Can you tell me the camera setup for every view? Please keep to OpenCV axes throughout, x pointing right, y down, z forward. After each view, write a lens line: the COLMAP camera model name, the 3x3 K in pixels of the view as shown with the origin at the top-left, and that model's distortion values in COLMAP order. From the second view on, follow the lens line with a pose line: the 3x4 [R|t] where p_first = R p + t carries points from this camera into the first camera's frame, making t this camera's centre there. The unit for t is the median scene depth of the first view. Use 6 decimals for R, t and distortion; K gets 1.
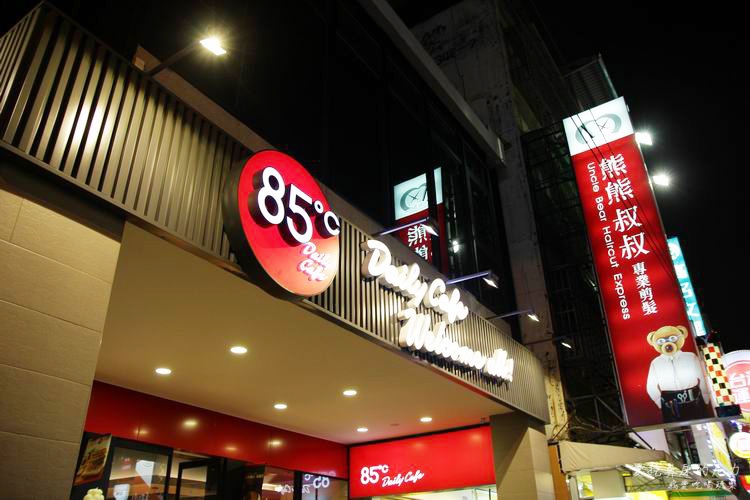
lens RADIAL K [[594.9, 0, 375.0], [0, 594.9, 250.0], [0, 0, 1]] dist [-0.112584, 0.092560]
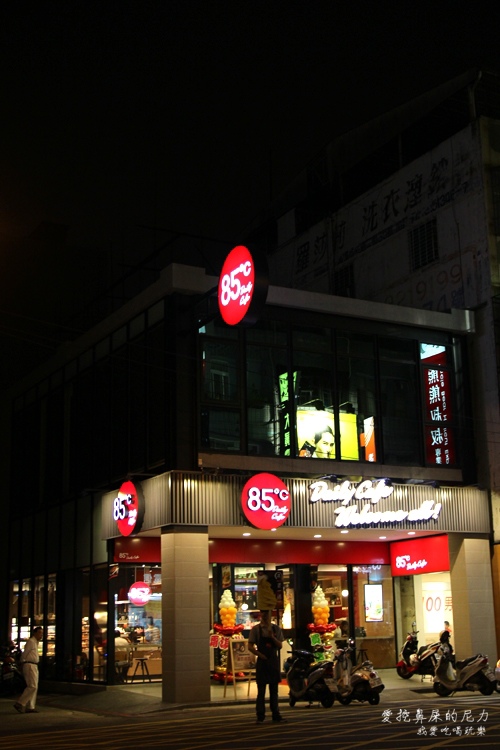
lens RADIAL K [[1079.2, 0, 250.0], [0, 1079.2, 375.0], [0, 0, 1]] dist [-0.190649, -0.004780]
pose [[0.893454, -0.103116, -0.437158, 0.925490], [0.216899, 0.951336, 0.218896, -0.781174], [0.393313, -0.290392, 0.872340, -1.449394]]
